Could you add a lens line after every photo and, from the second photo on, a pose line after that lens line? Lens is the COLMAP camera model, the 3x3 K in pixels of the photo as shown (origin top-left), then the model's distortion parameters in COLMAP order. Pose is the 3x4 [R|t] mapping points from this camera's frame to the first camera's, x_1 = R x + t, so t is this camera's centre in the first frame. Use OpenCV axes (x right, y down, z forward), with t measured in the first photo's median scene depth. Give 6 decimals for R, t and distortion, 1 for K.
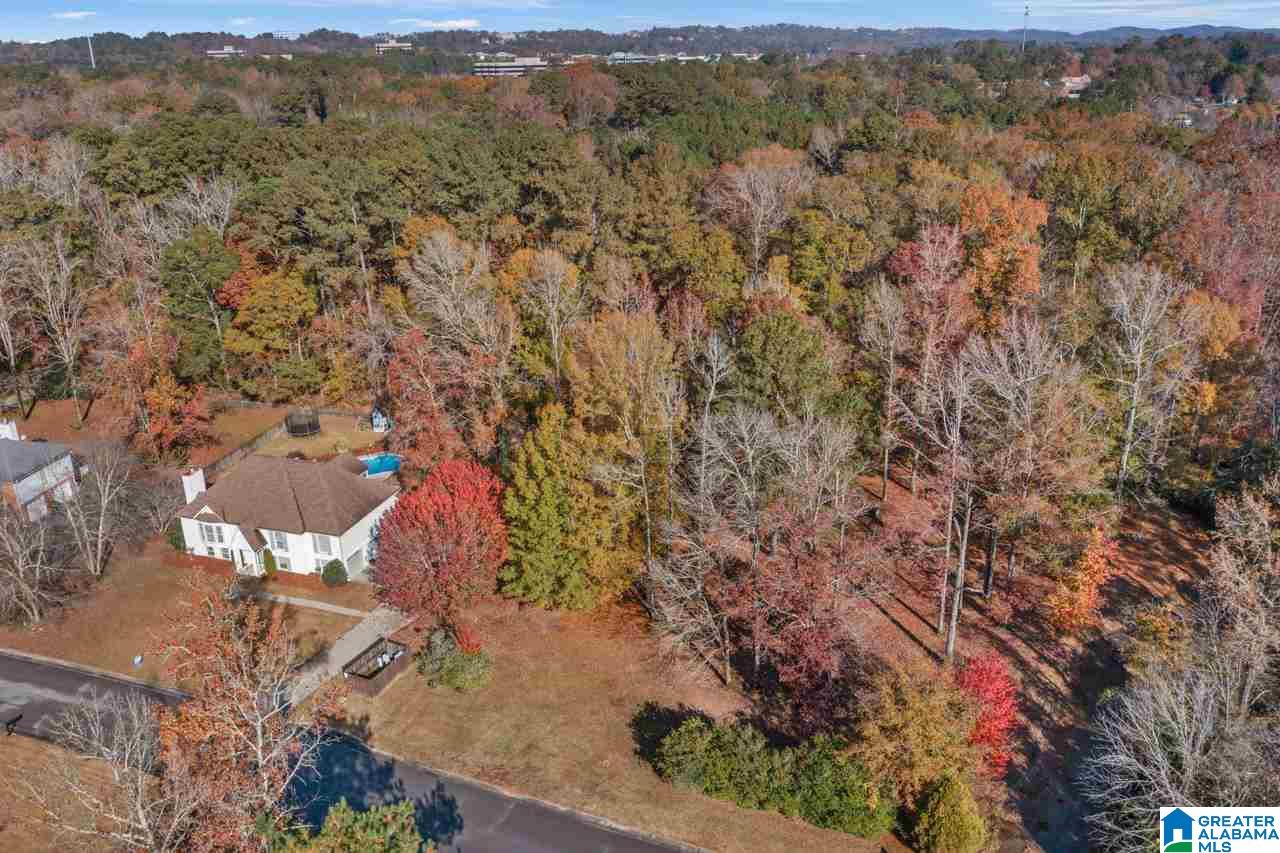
lens RADIAL K [[989.7, 0, 640.3], [0, 989.7, 422.3], [0, 0, 1]] dist [-0.039432, 0.002731]
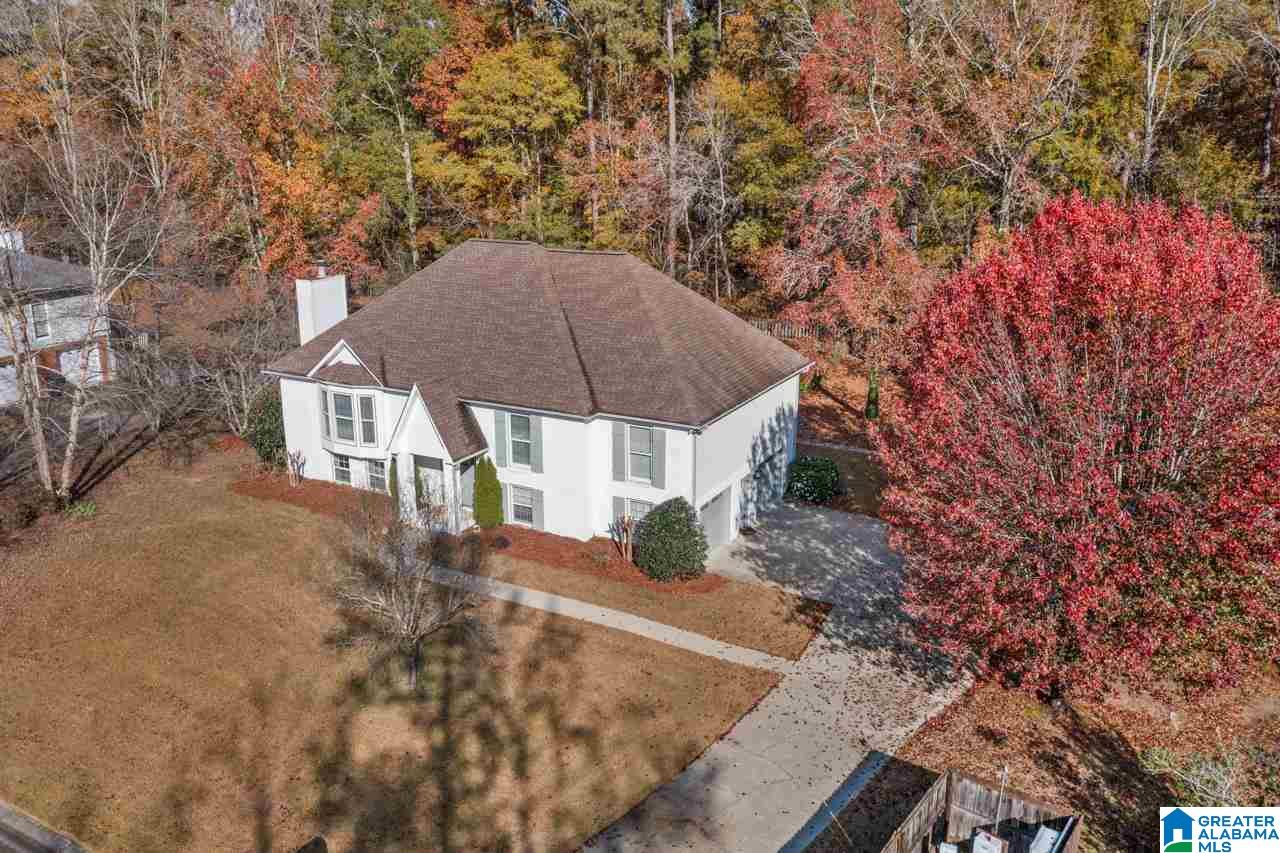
lens RADIAL K [[989.7, 0, 640.2], [0, 989.7, 429.7], [0, 0, 1]] dist [-0.039432, 0.002731]
pose [[0.984087, 0.064463, -0.165584, -0.261179], [-0.078737, 0.993588, -0.081135, 0.141533], [0.159292, 0.092882, 0.982853, 0.642706]]
